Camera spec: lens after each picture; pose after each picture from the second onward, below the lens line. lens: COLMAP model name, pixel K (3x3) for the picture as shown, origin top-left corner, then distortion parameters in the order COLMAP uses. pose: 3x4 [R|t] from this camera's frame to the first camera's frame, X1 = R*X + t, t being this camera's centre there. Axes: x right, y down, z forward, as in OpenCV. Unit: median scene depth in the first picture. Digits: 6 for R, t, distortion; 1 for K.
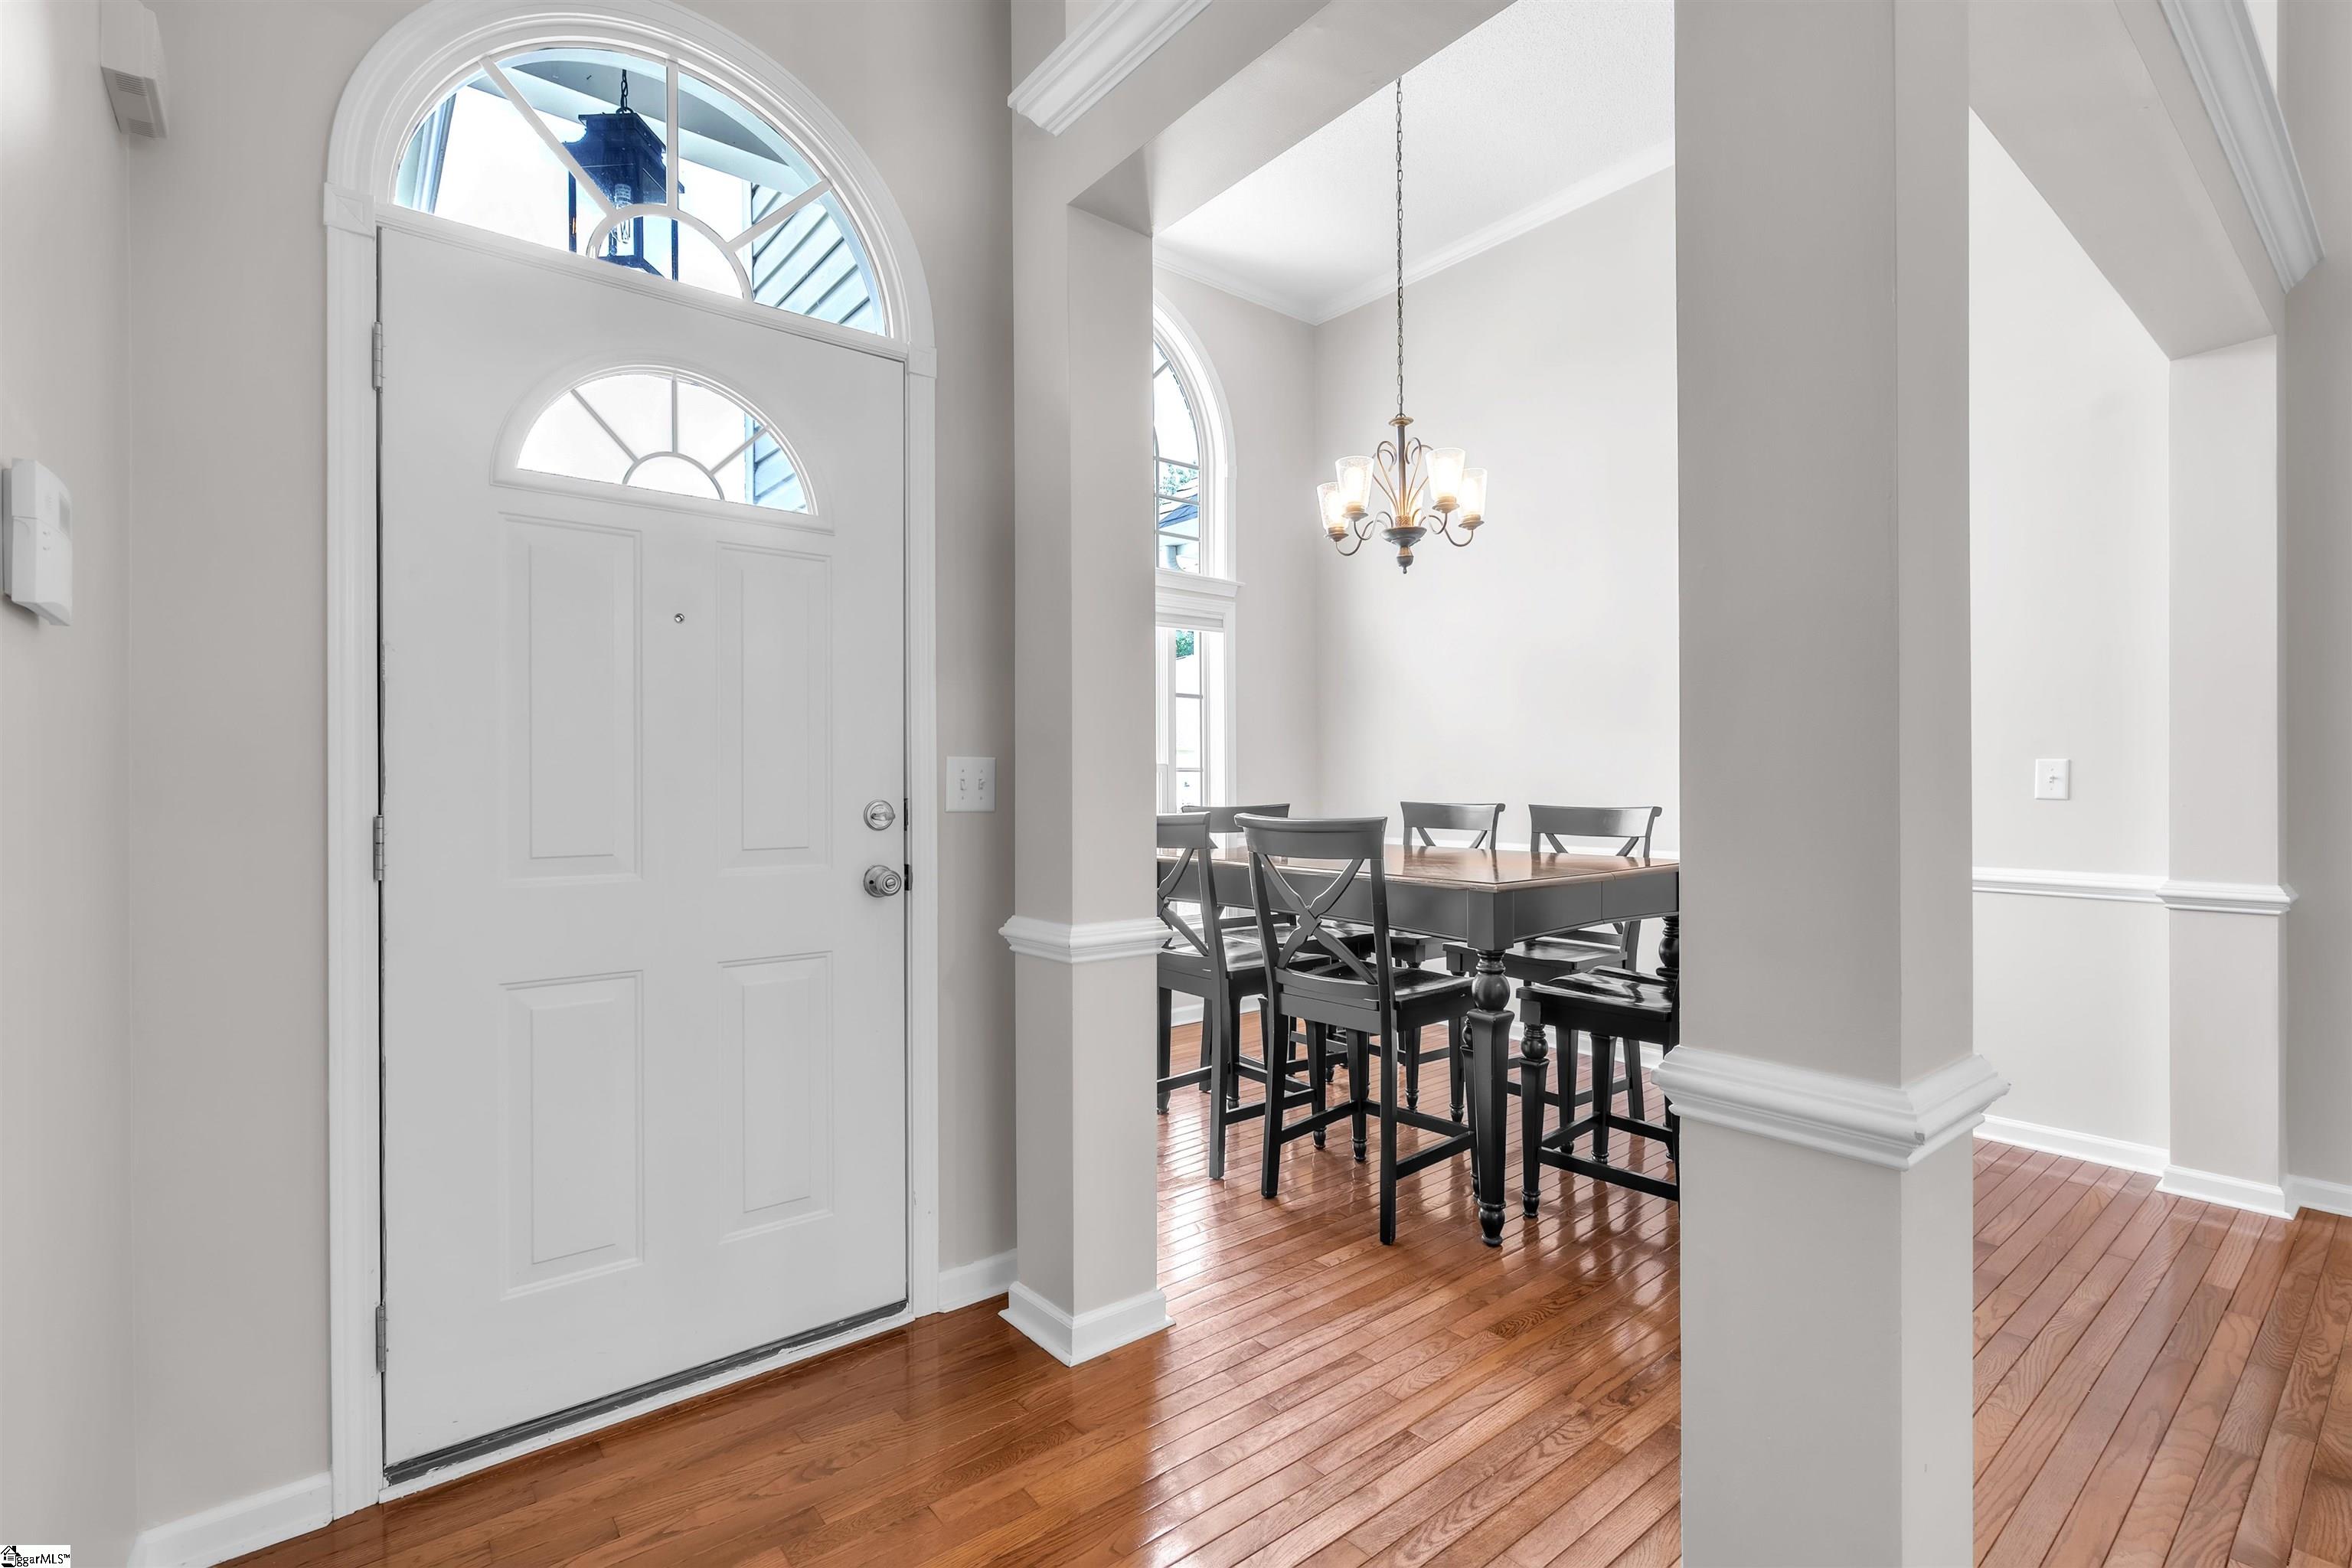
lens RADIAL K [[1072.1, 0, 1175.0], [0, 1072.1, 783.2], [0, 0, 1]] dist [-0.001793, -0.000297]
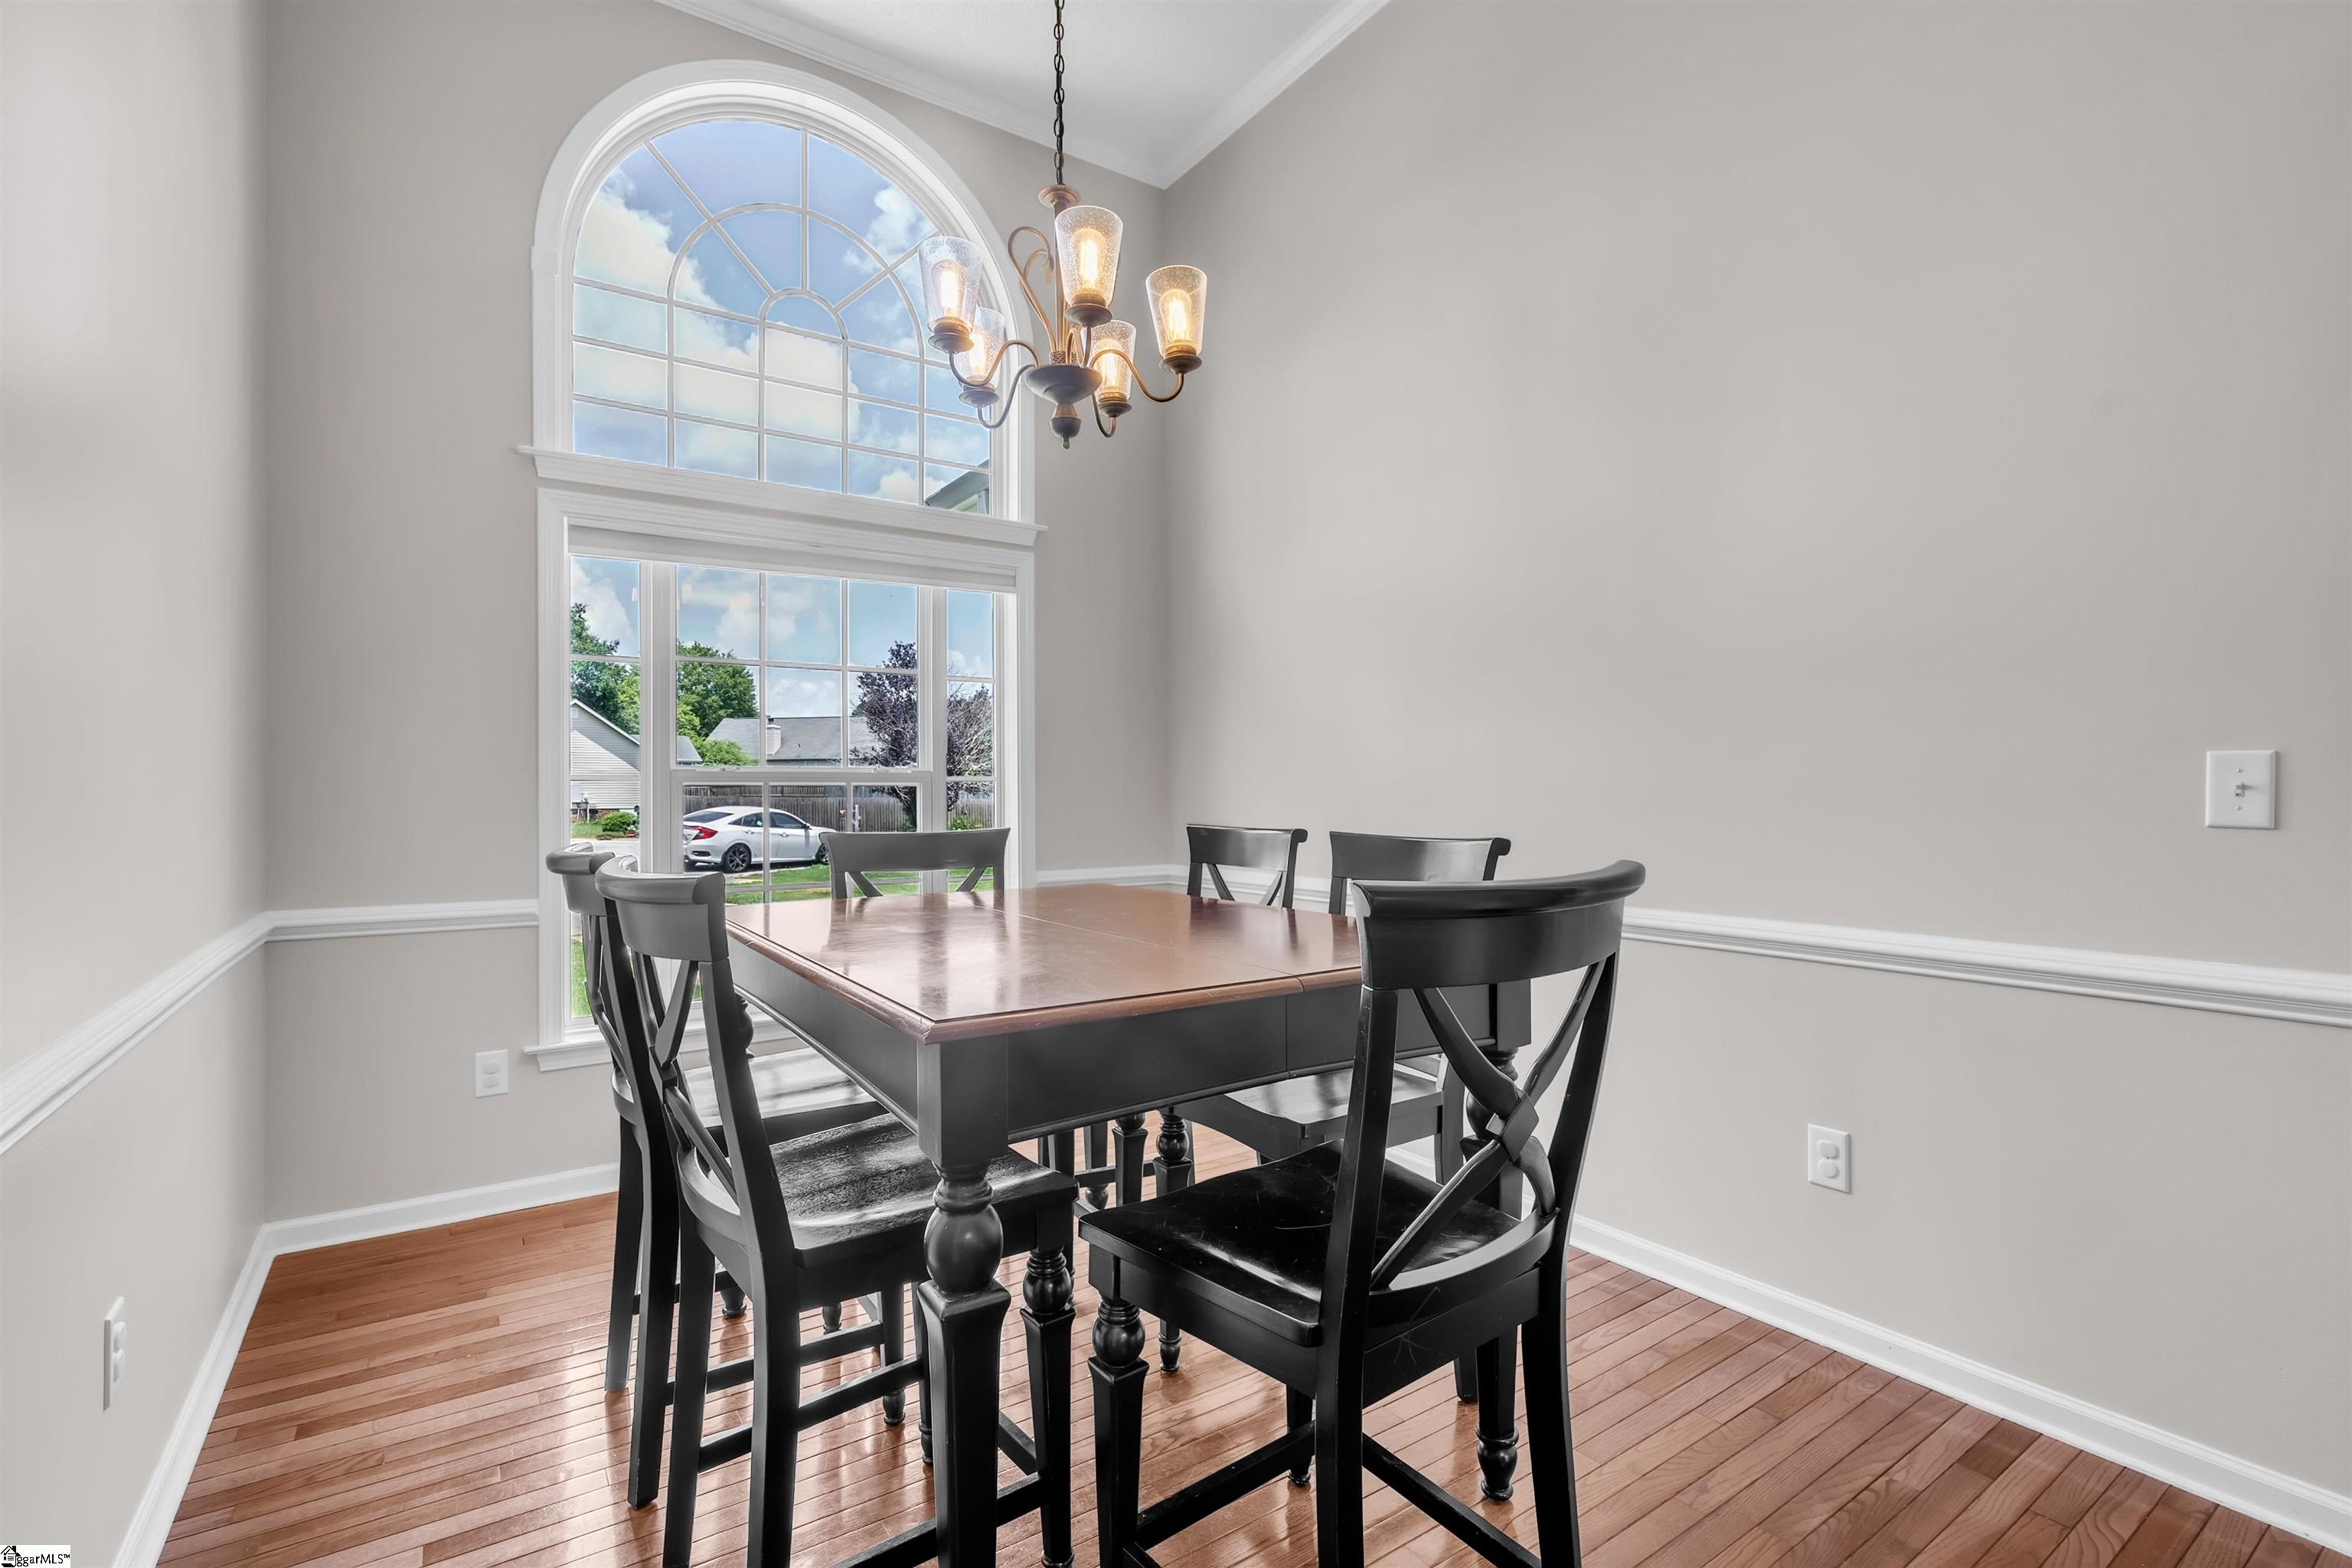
lens RADIAL K [[1072.1, 0, 1178.4], [0, 1072.1, 786.9], [0, 0, 1]] dist [-0.001793, -0.000297]
pose [[0.997315, -0.000229, -0.073232, 0.333765], [-0.000567, 0.999941, -0.010843, 0.001075], [0.073230, 0.010856, 0.997256, 0.432588]]
